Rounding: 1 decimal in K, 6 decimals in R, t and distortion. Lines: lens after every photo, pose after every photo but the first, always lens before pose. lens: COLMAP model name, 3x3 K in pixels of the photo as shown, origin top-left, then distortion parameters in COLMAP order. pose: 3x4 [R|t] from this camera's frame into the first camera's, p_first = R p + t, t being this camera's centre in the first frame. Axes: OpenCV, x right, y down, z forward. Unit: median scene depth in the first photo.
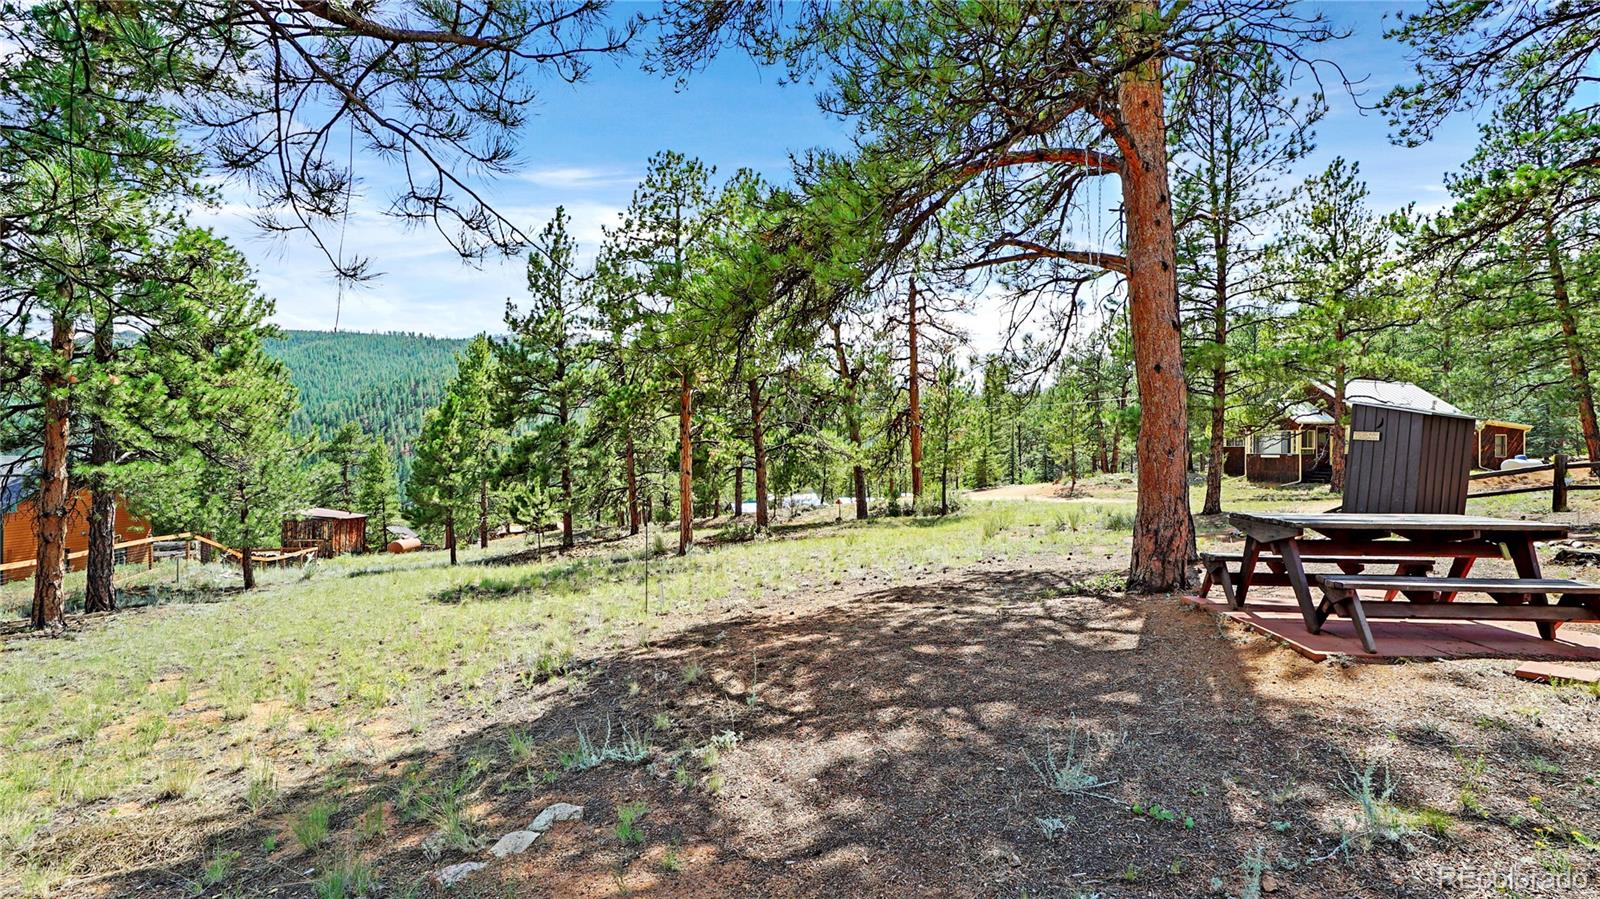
lens RADIAL K [[745.3, 0, 800.0], [0, 745.3, 449.5], [0, 0, 1]] dist [-0.077478, 0.031621]
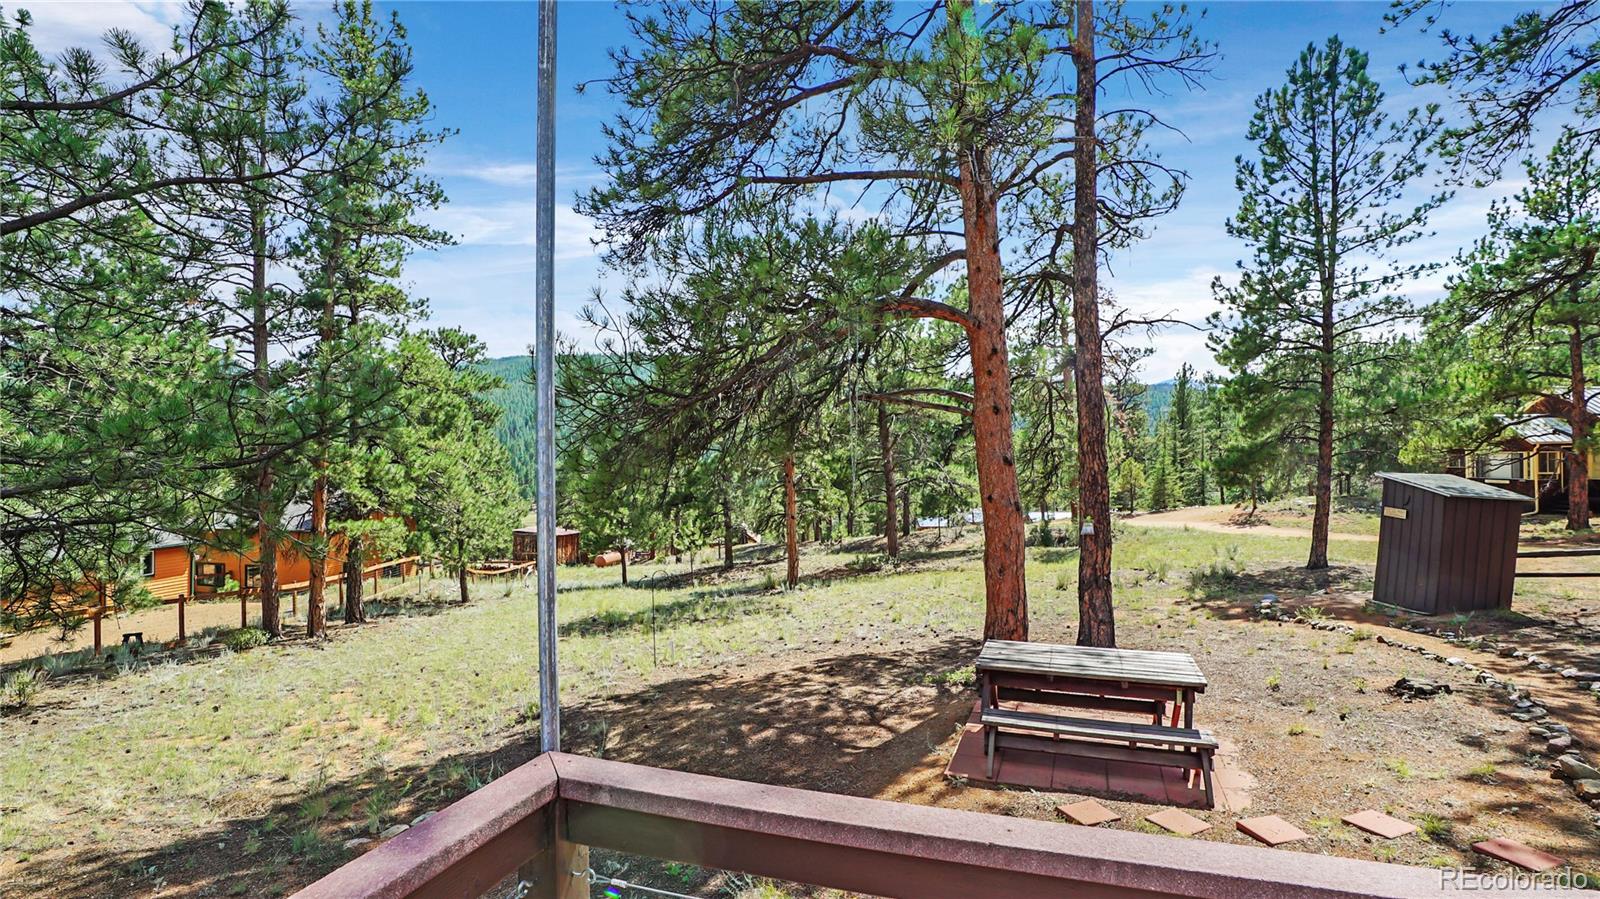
lens RADIAL K [[745.3, 0, 800.0], [0, 745.3, 449.5], [0, 0, 1]] dist [-0.077478, 0.031621]
pose [[0.959621, -0.016084, -0.280835, 0.135256], [0.014290, 0.999862, -0.008433, -0.046675], [0.280932, 0.004079, 0.959719, -0.054834]]
